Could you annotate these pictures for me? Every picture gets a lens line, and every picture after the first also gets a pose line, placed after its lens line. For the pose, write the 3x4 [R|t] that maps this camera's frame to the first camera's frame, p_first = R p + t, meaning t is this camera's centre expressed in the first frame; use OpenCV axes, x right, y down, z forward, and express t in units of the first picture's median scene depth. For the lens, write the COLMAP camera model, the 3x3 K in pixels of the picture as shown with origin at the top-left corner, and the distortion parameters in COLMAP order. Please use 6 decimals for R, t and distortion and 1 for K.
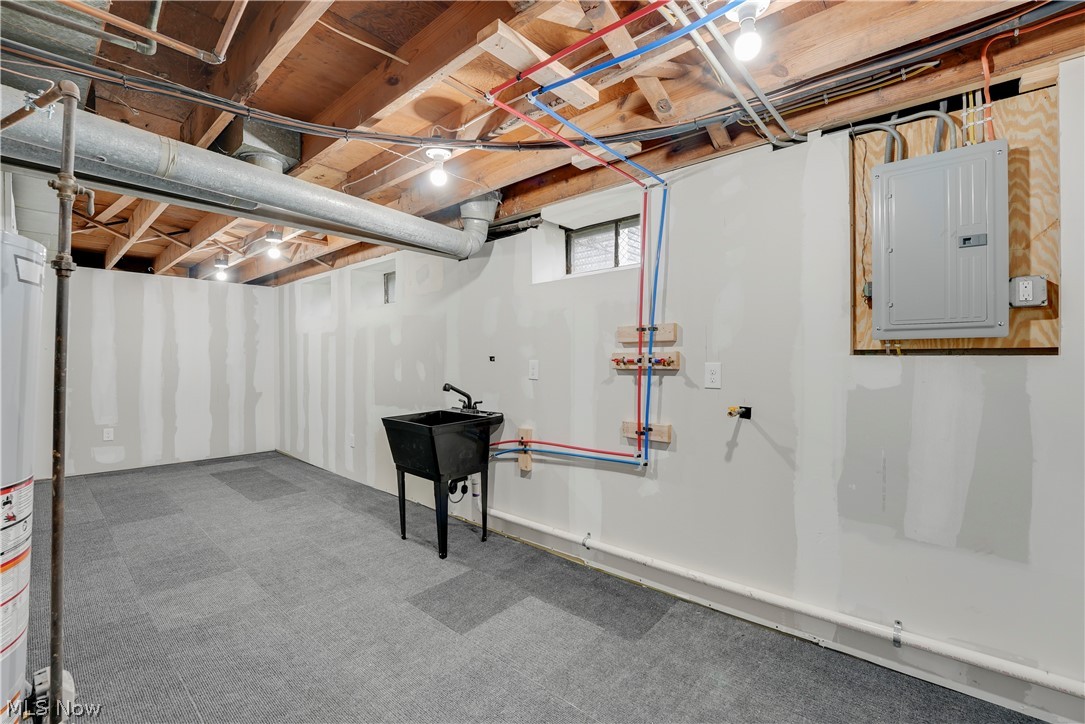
lens RADIAL K [[460.9, 0, 524.5], [0, 460.9, 361.7], [0, 0, 1]] dist [-0.000444, 0.000115]
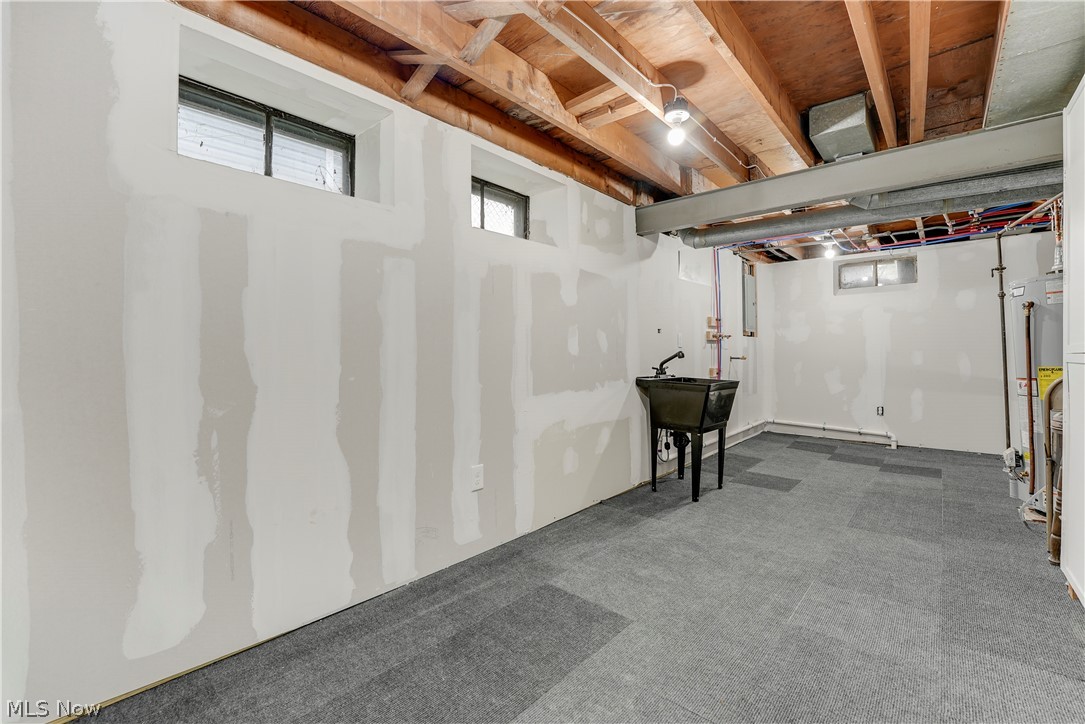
lens RADIAL K [[467.5, 0, 541.9], [0, 467.5, 369.3], [0, 0, 1]] dist [-0.029957, 0.001233]
pose [[-0.019102, -0.034185, 0.999233, -1.072640], [0.011870, 0.999337, 0.034415, 0.040040], [-0.999747, 0.012518, -0.018684, 1.134220]]
